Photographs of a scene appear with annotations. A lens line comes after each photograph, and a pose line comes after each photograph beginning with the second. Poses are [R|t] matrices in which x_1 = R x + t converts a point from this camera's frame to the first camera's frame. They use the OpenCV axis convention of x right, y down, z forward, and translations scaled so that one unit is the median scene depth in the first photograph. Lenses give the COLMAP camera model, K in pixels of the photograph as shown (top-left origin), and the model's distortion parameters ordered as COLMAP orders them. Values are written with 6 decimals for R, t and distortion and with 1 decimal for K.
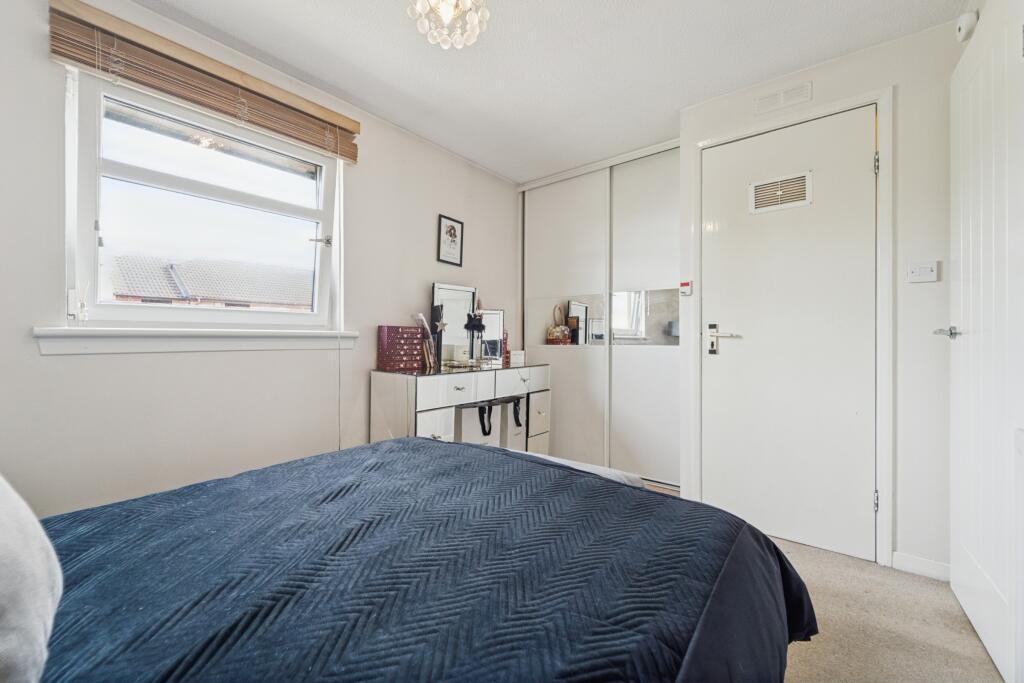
lens RADIAL K [[415.3, 0, 511.1], [0, 415.3, 341.9], [0, 0, 1]] dist [-0.002109, -0.000631]
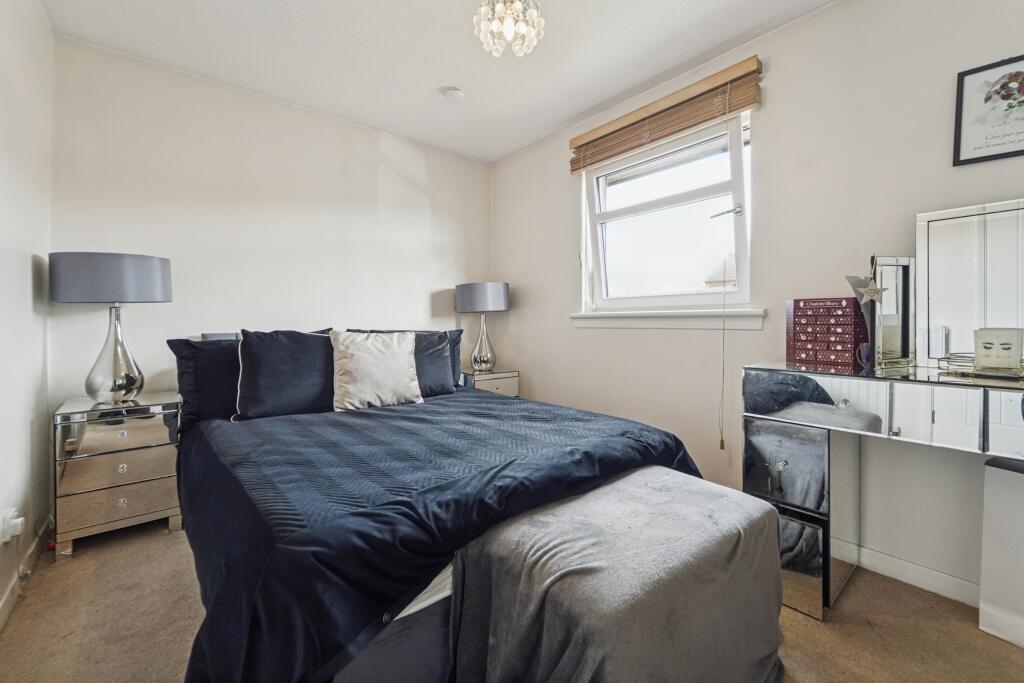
lens RADIAL K [[415.3, 0, 501.0], [0, 415.3, 320.0], [0, 0, 1]] dist [-0.002109, -0.000631]
pose [[-0.207991, 0.001381, -0.978130, 0.551092], [0.000969, 0.999999, 0.001206, -0.003979], [0.978130, -0.000697, -0.207993, 0.680561]]
